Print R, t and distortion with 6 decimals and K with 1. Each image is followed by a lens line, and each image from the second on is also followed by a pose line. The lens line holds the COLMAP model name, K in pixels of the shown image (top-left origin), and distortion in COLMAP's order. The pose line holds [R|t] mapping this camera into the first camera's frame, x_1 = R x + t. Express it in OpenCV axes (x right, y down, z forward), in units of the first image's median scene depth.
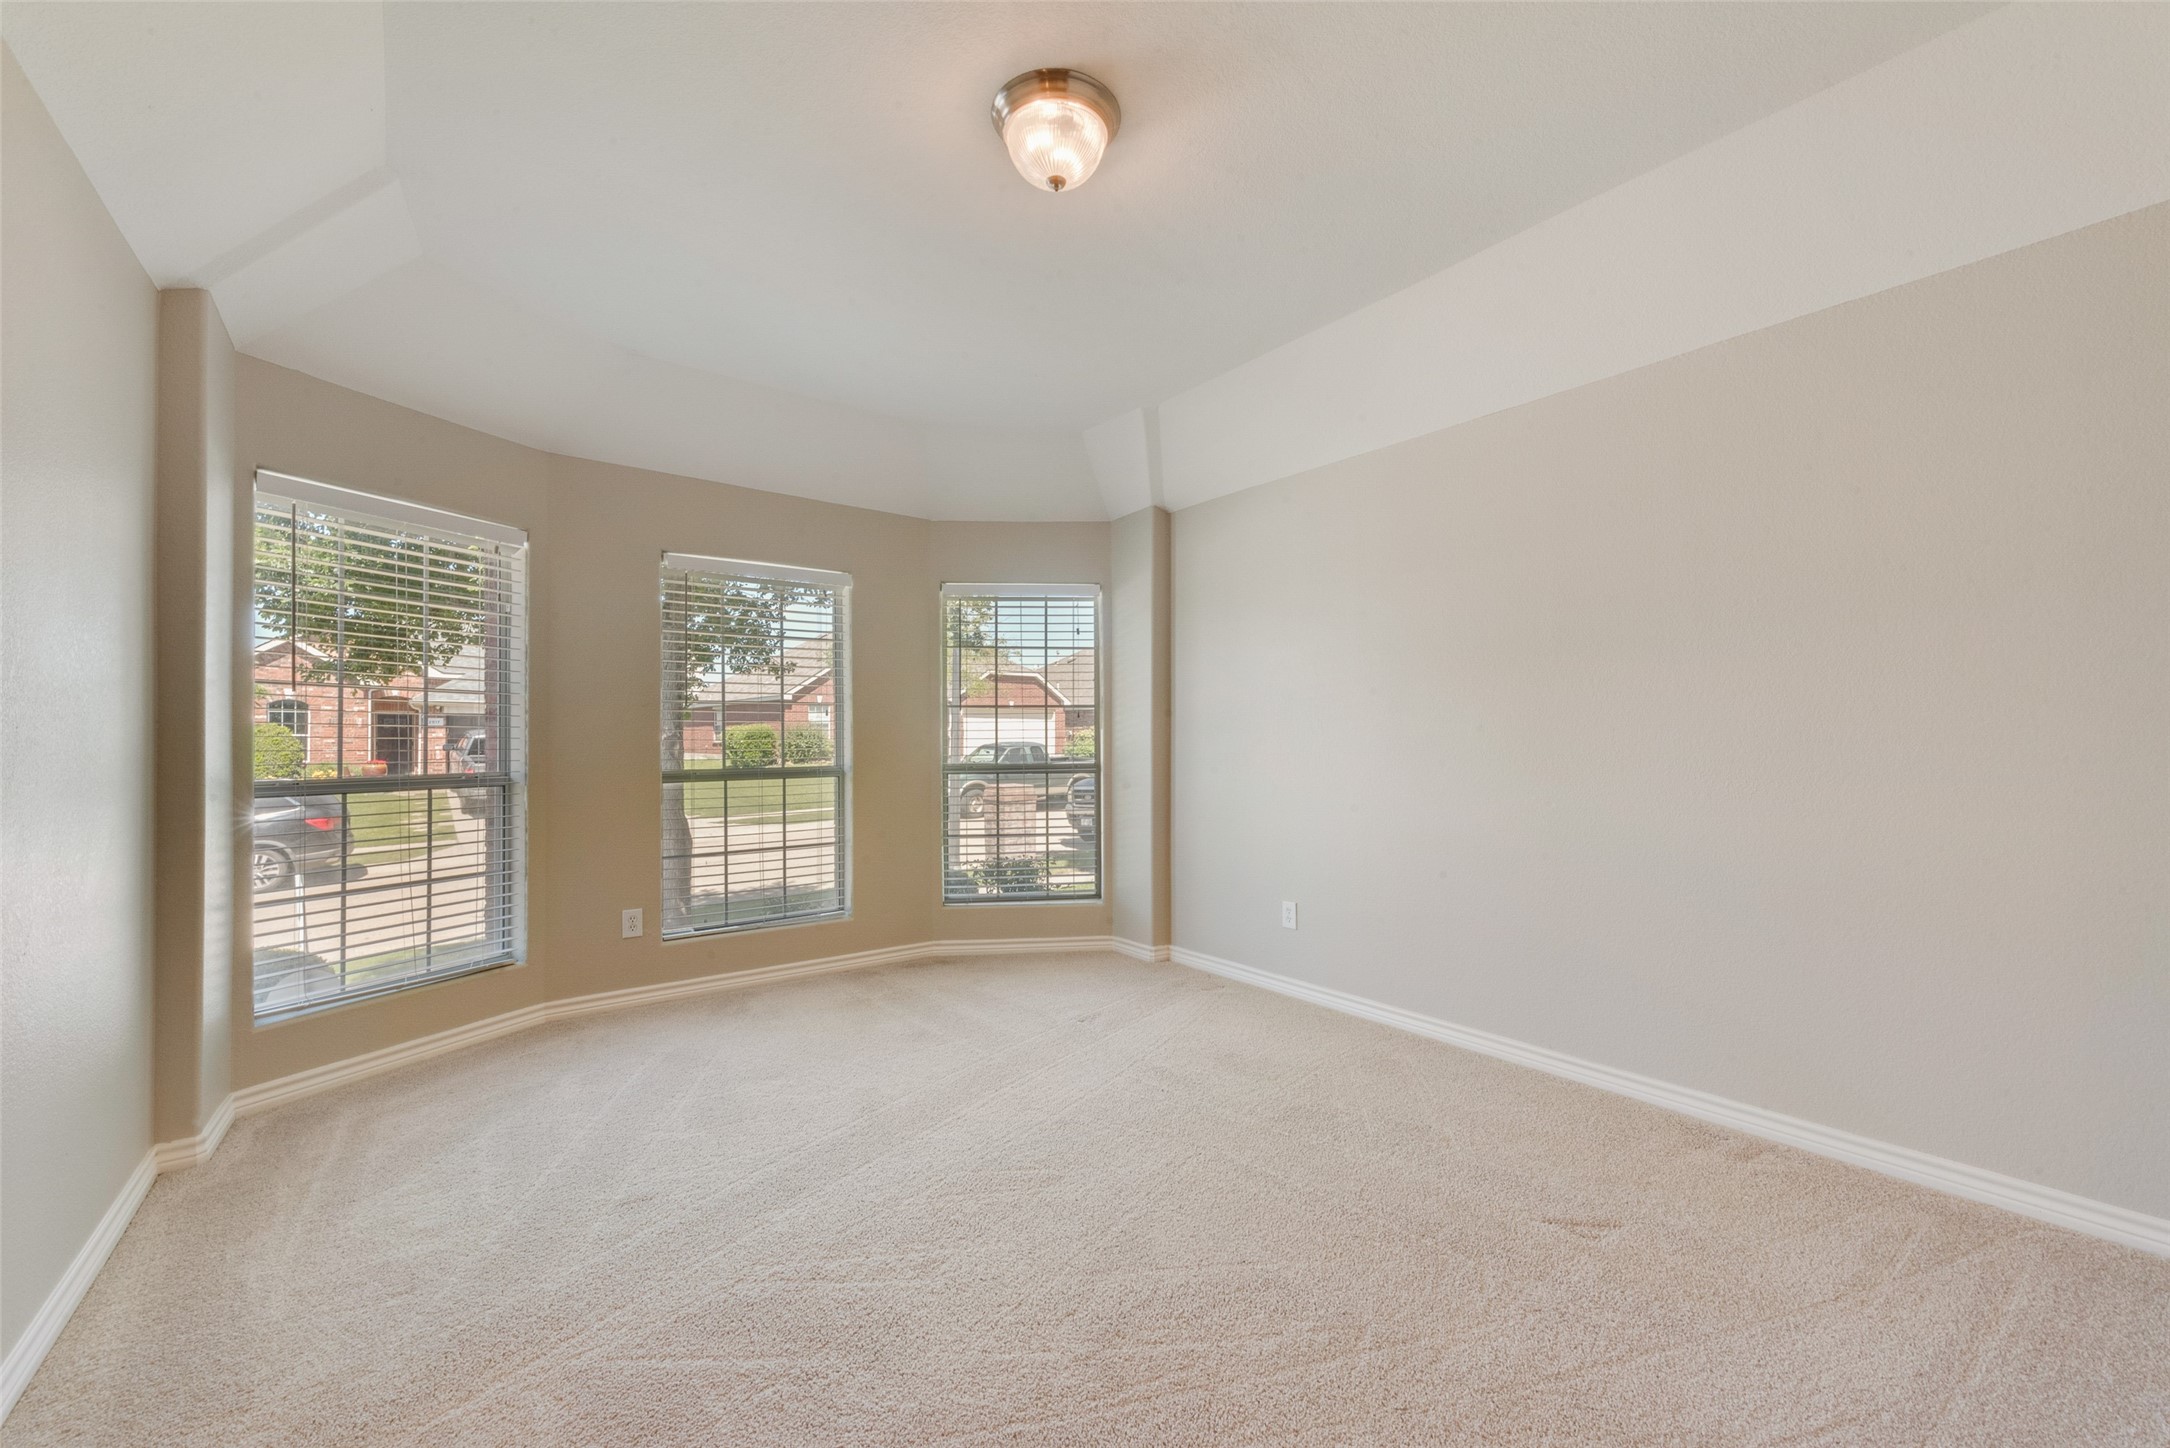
lens RADIAL K [[852.9, 0, 1094.0], [0, 852.9, 752.0], [0, 0, 1]] dist [0.002140, 0.000071]
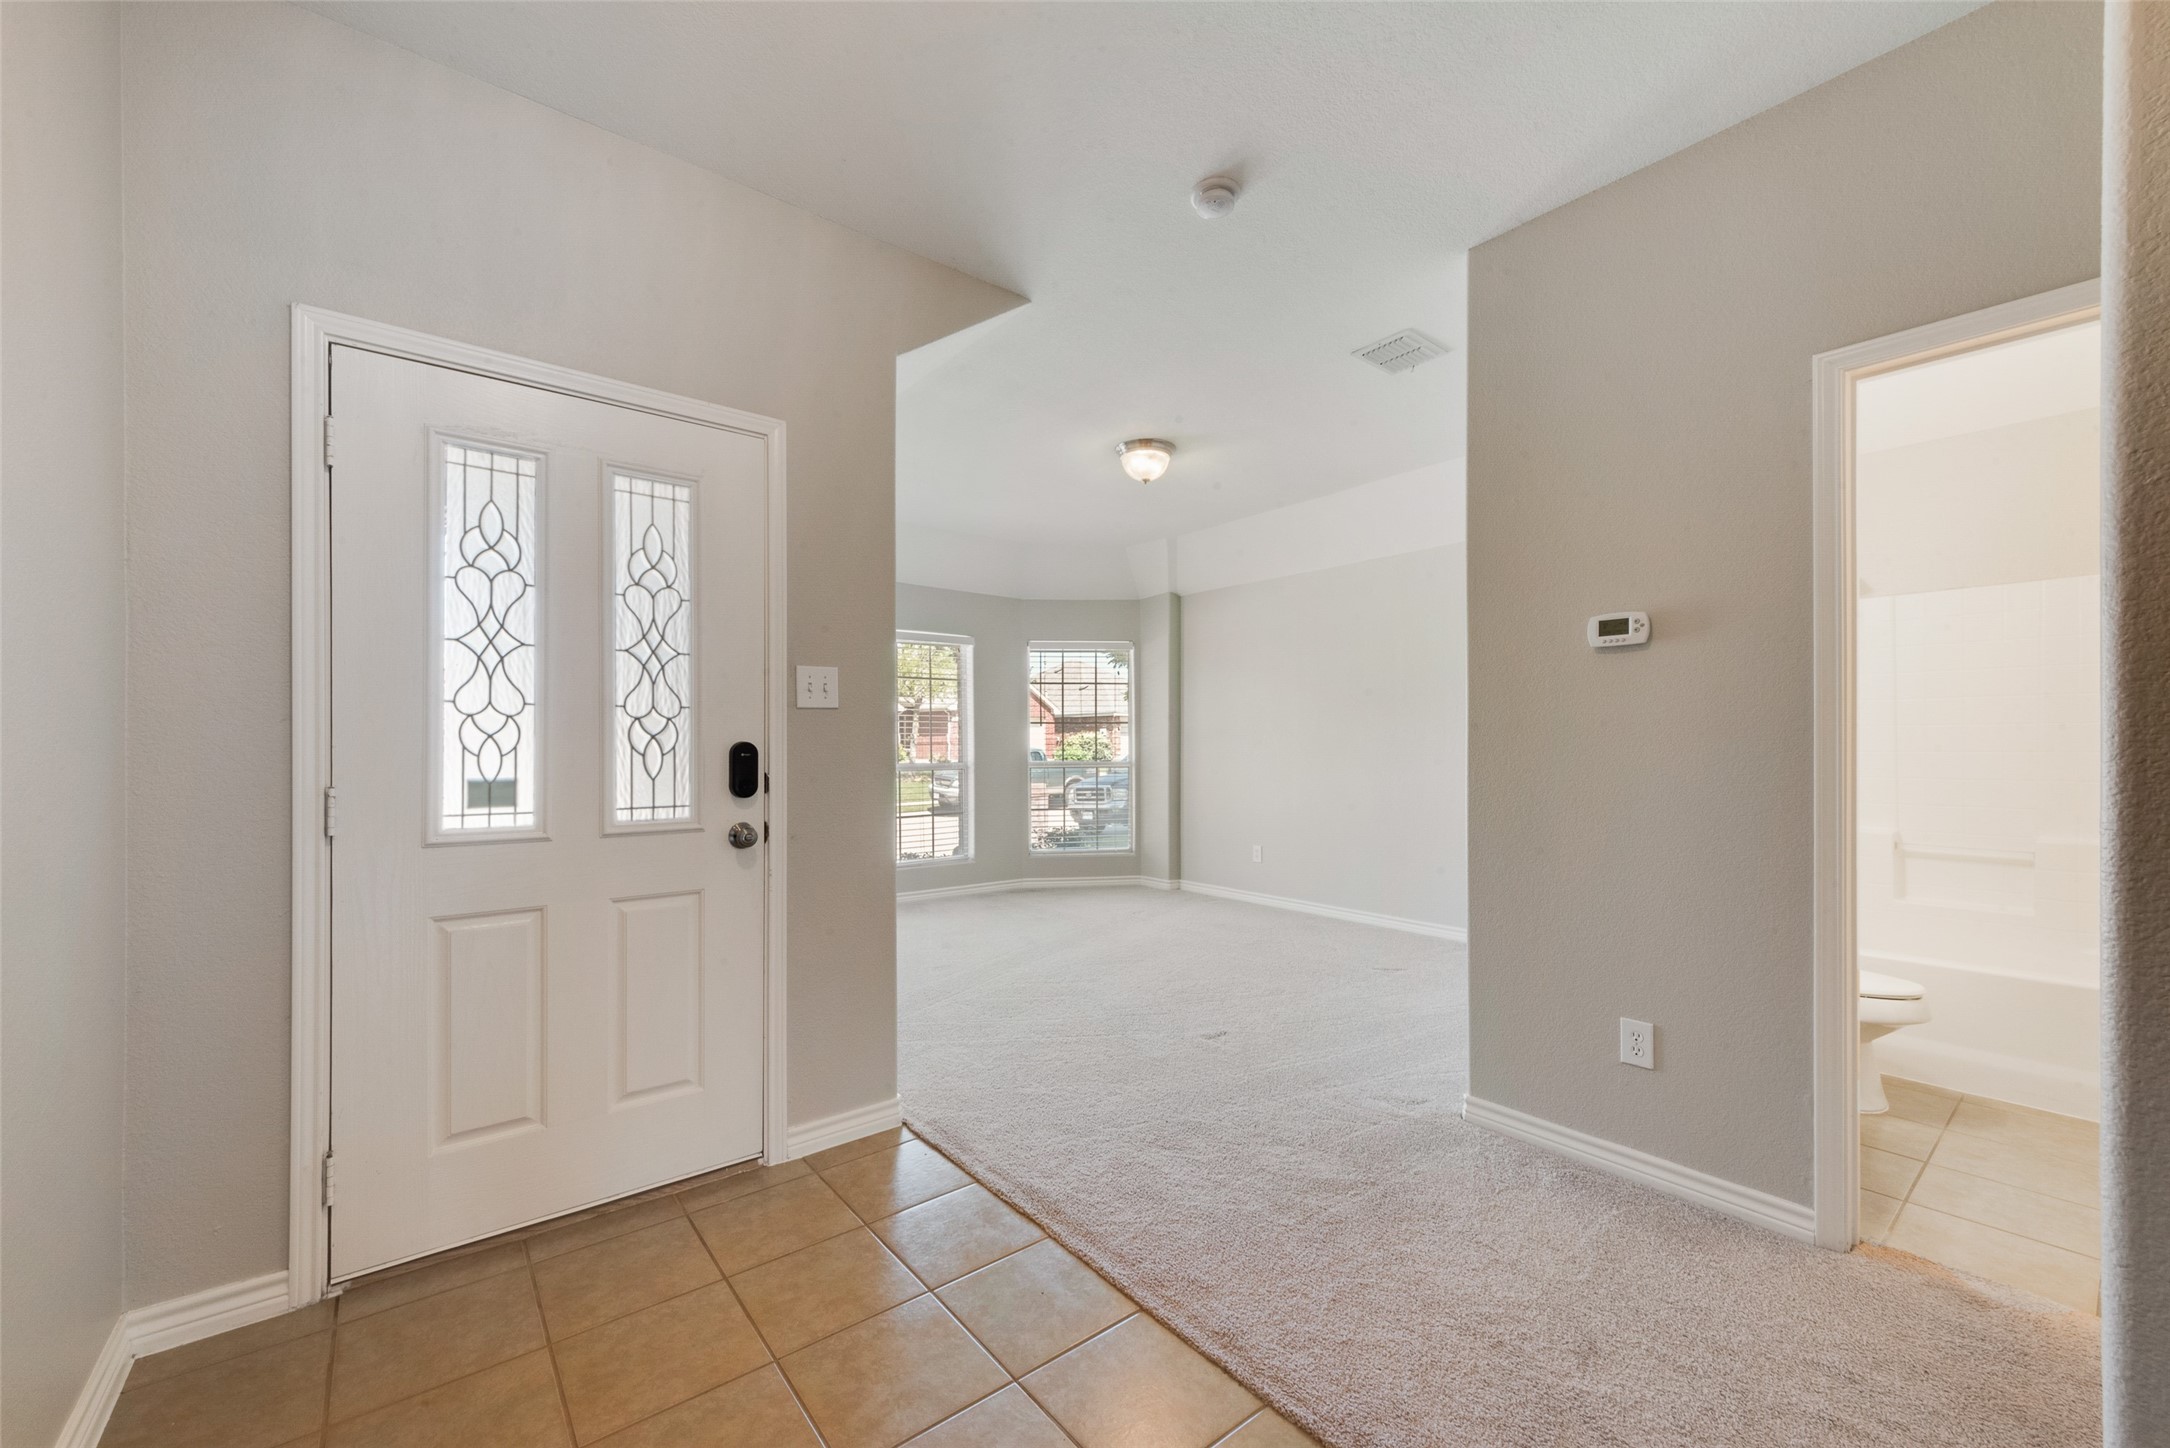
lens RADIAL K [[852.9, 0, 1094.0], [0, 852.9, 752.0], [0, 0, 1]] dist [0.002140, 0.000071]
pose [[0.999561, 0.003742, 0.029388, -0.110320], [-0.003540, 0.999970, -0.006895, 0.007703], [-0.029413, 0.006788, 0.999544, -0.521464]]
